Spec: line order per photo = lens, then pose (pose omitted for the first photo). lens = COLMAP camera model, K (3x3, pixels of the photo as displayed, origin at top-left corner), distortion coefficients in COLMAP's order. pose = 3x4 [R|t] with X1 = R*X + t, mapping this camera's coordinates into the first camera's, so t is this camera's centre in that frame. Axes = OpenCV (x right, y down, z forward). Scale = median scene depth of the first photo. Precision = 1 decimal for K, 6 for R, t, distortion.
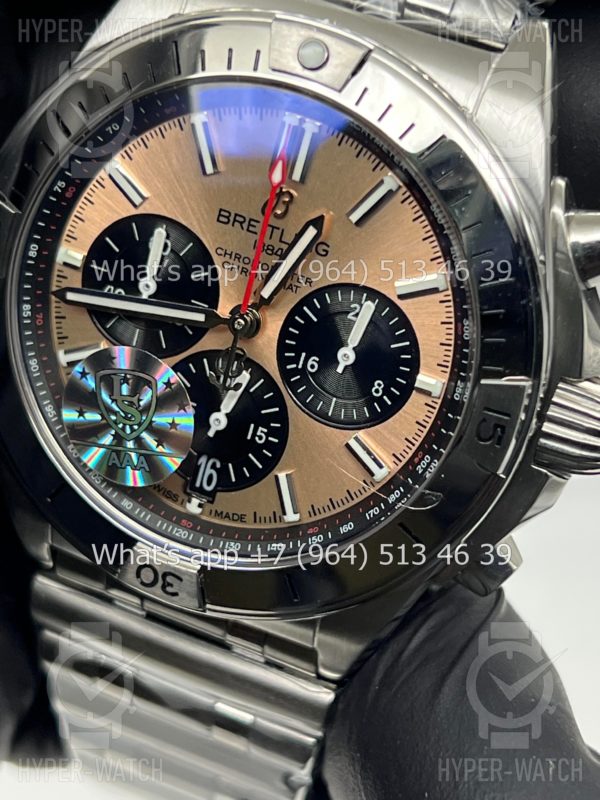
lens RADIAL K [[1893.1, 0, 300.0], [0, 1893.1, 400.0], [0, 0, 1]] dist [0.238165, 0.131796]
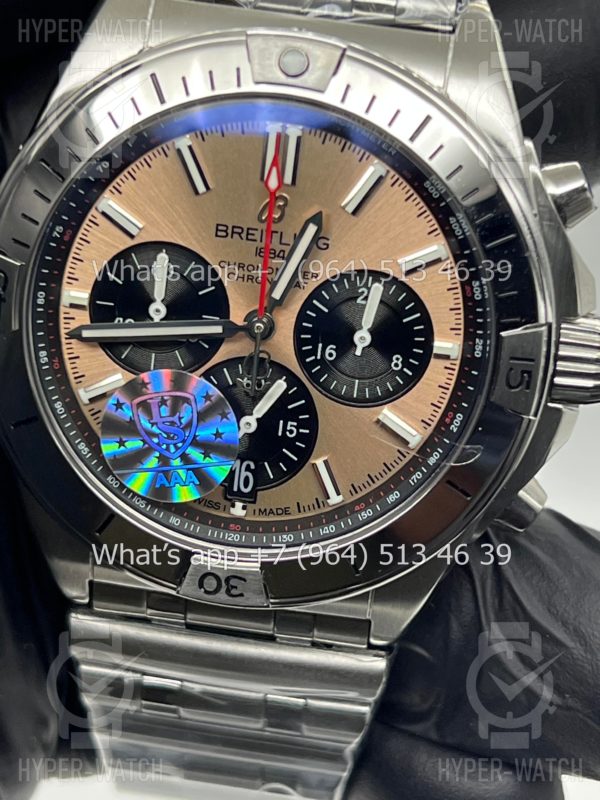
lens RADIAL K [[1893.1, 0, 300.0], [0, 1893.1, 400.0], [0, 0, 1]] dist [0.238165, 0.131796]
pose [[0.962300, -0.197925, 0.186560, -0.211783], [0.200258, 0.979722, 0.006449, -0.003166], [-0.184053, 0.031154, 0.982422, -0.034531]]
